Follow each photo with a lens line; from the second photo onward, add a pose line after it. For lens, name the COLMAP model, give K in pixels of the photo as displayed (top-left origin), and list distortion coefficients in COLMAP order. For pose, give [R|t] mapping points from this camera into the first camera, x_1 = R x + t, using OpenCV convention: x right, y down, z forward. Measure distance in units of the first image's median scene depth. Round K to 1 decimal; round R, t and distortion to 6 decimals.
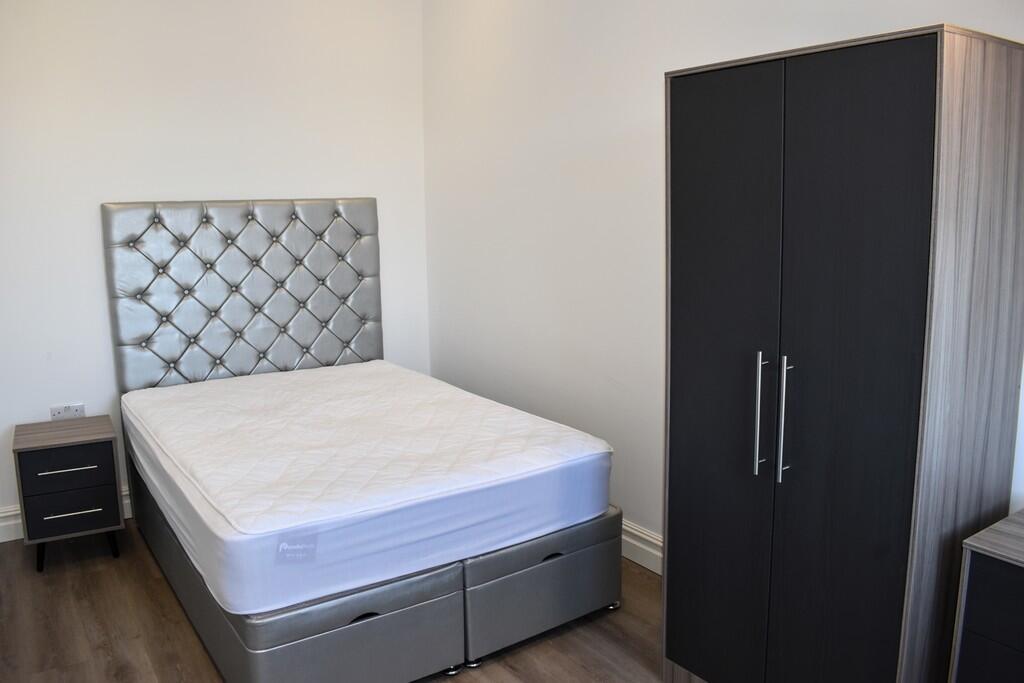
lens RADIAL K [[808.2, 0, 514.9], [0, 808.2, 336.3], [0, 0, 1]] dist [-0.099732, 0.023765]
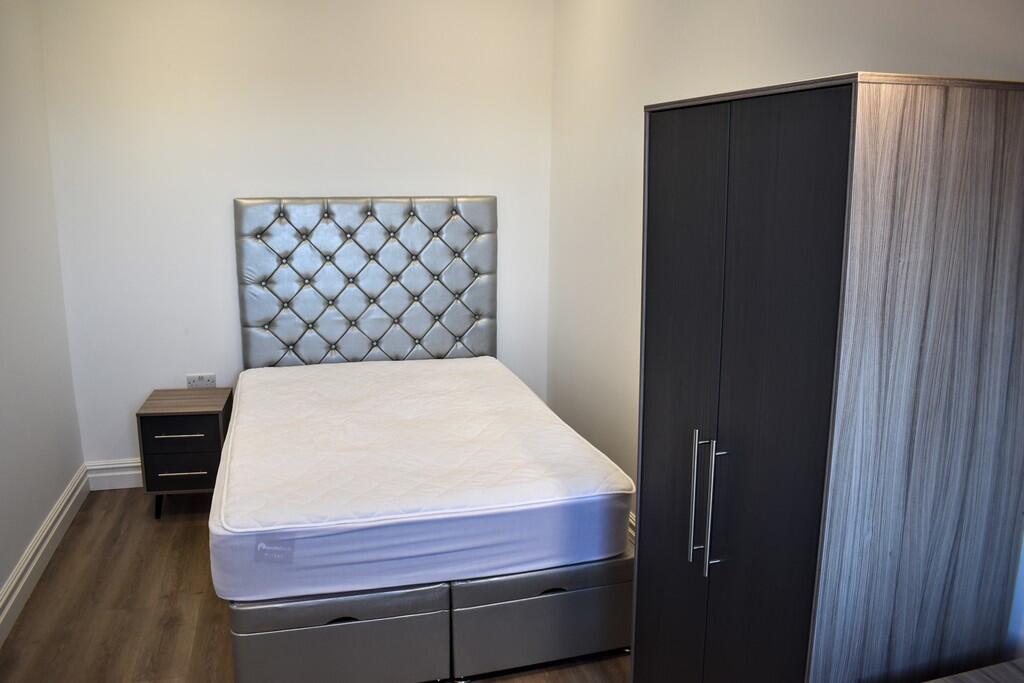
lens RADIAL K [[808.2, 0, 514.0], [0, 808.2, 341.9], [0, 0, 1]] dist [-0.099732, 0.023765]
pose [[0.945651, 0.090041, -0.312468, 0.259090], [-0.073870, 0.995261, 0.063237, -0.080833], [0.316681, -0.036719, 0.947821, 0.061910]]
